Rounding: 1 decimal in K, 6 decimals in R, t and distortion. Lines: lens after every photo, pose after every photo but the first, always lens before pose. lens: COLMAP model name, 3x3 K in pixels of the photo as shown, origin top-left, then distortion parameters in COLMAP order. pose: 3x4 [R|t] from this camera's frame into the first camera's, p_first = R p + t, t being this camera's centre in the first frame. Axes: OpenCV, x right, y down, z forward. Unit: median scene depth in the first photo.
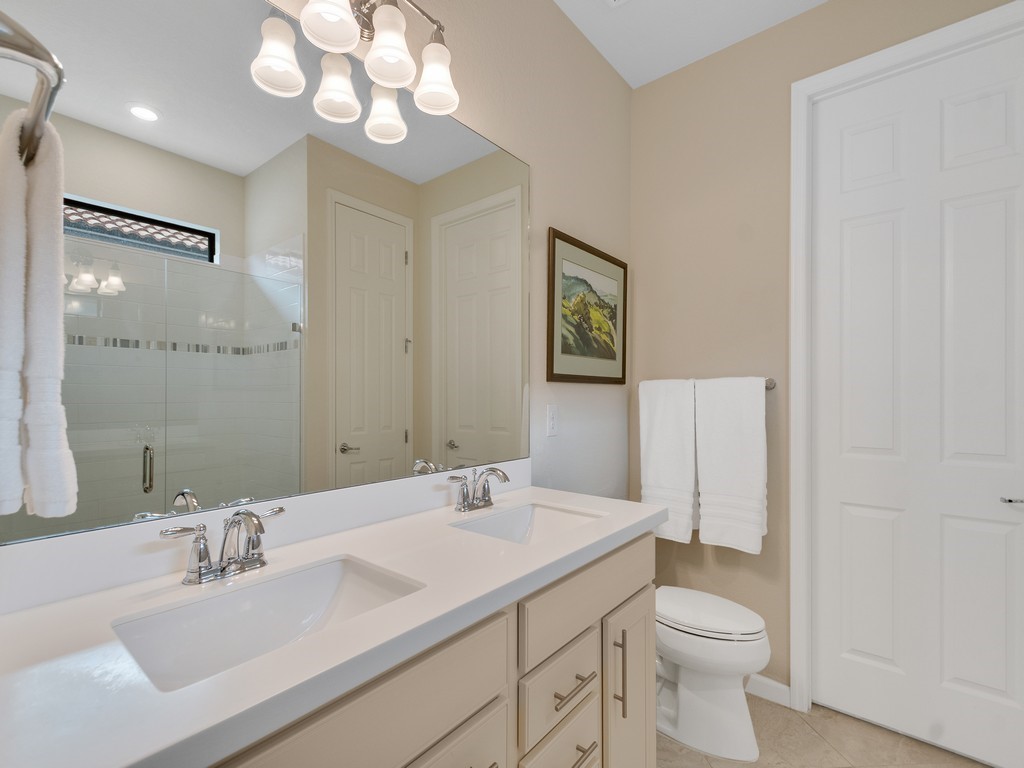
lens RADIAL K [[463.2, 0, 513.2], [0, 463.2, 396.0], [0, 0, 1]] dist [-0.002091, -0.000530]
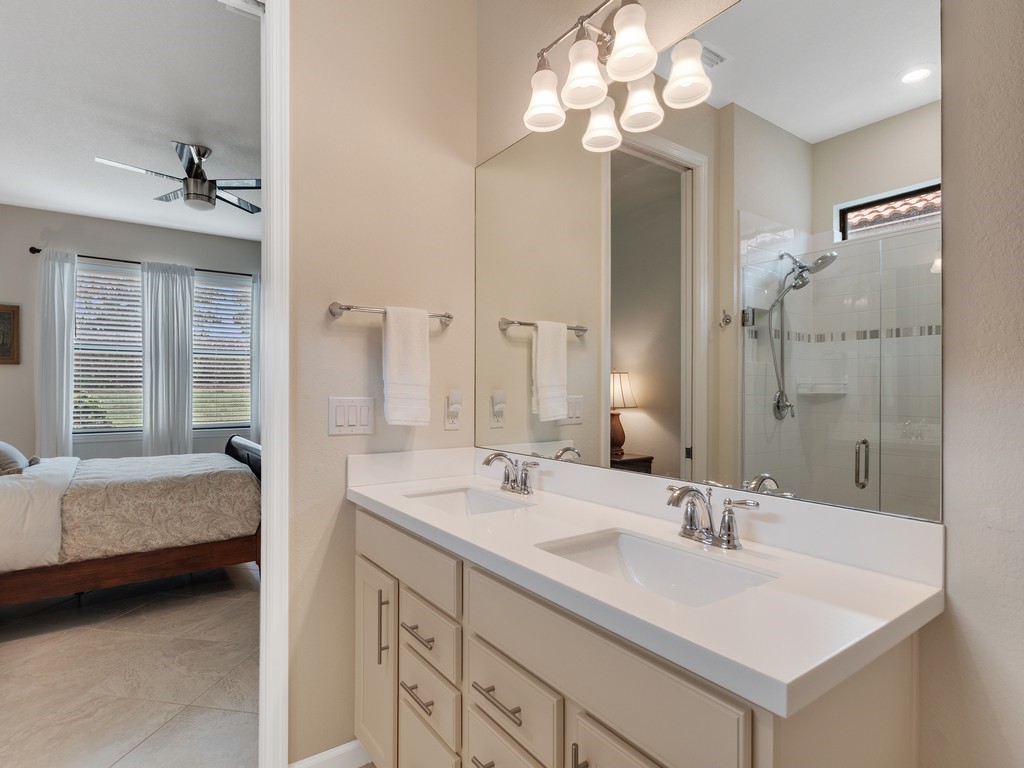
lens RADIAL K [[571.6, 0, 512.0], [0, 571.6, 384.0], [0, 0, 1]] dist [0.000347, 0.000242]
pose [[-0.253052, -0.009305, -0.967408, 0.593273], [-0.000404, 0.999955, -0.009512, 0.003562], [0.967453, -0.002016, -0.253044, 0.639120]]
